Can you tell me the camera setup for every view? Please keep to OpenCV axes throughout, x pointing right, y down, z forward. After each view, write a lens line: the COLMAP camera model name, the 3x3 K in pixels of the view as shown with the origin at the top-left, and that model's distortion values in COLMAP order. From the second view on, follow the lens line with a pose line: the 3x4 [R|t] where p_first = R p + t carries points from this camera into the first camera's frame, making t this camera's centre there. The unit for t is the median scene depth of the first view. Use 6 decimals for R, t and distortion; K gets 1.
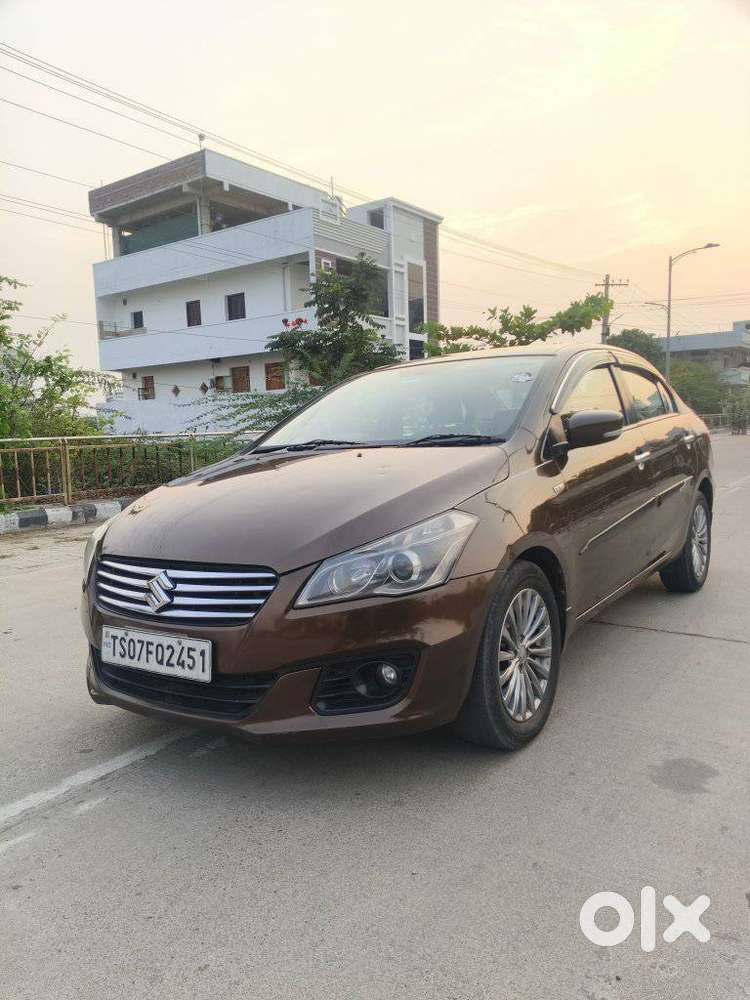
lens RADIAL K [[781.6, 0, 375.0], [0, 781.6, 500.0], [0, 0, 1]] dist [0.055350, -0.127460]
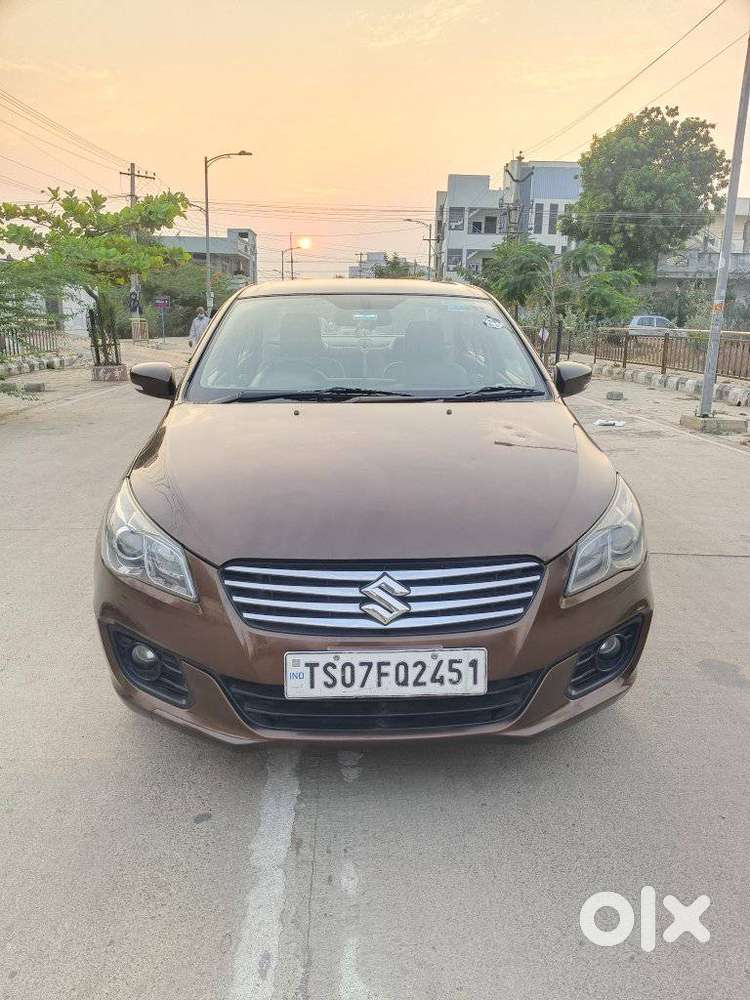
lens RADIAL K [[763.3, 0, 401.1], [0, 763.3, 517.5], [0, 0, 1]] dist [0.065805, -0.125038]
pose [[0.786868, -0.099247, 0.609088, -0.724461], [0.005302, 0.988034, 0.154145, -0.086267], [-0.617098, -0.118062, 0.777979, 0.386407]]
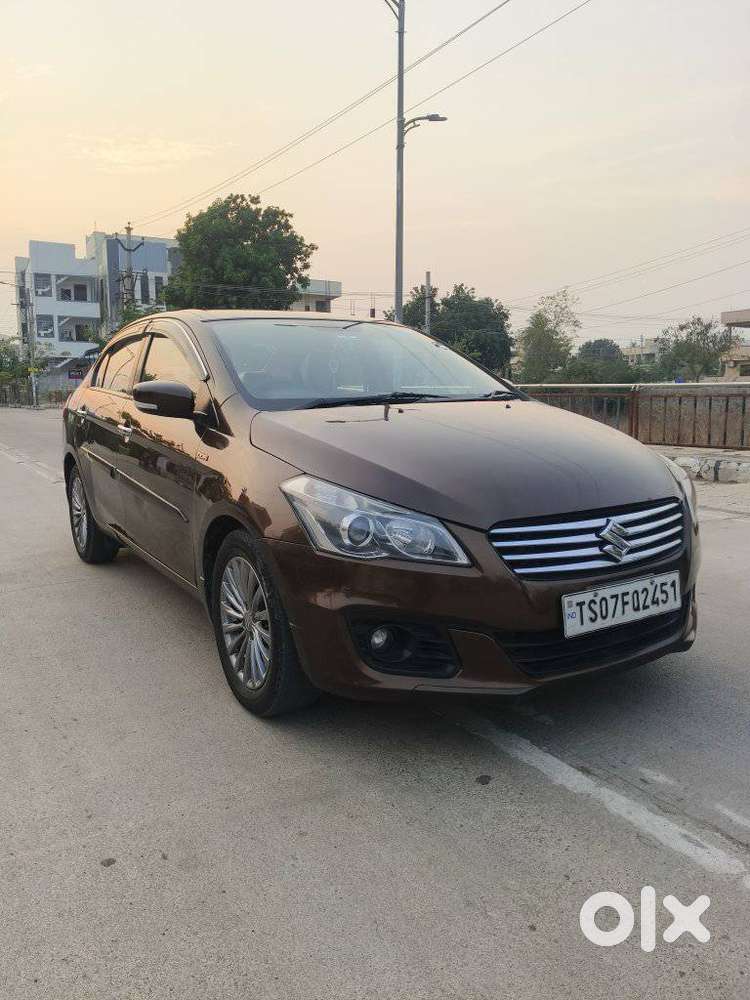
lens RADIAL K [[751.2, 0, 396.0], [0, 751.2, 496.1], [0, 0, 1]] dist [0.056779, -0.122446]
pose [[0.384162, -0.087545, 0.919106, -1.205183], [0.070372, 0.995375, 0.065396, -0.015464], [-0.920580, 0.039556, 0.388546, 0.879015]]
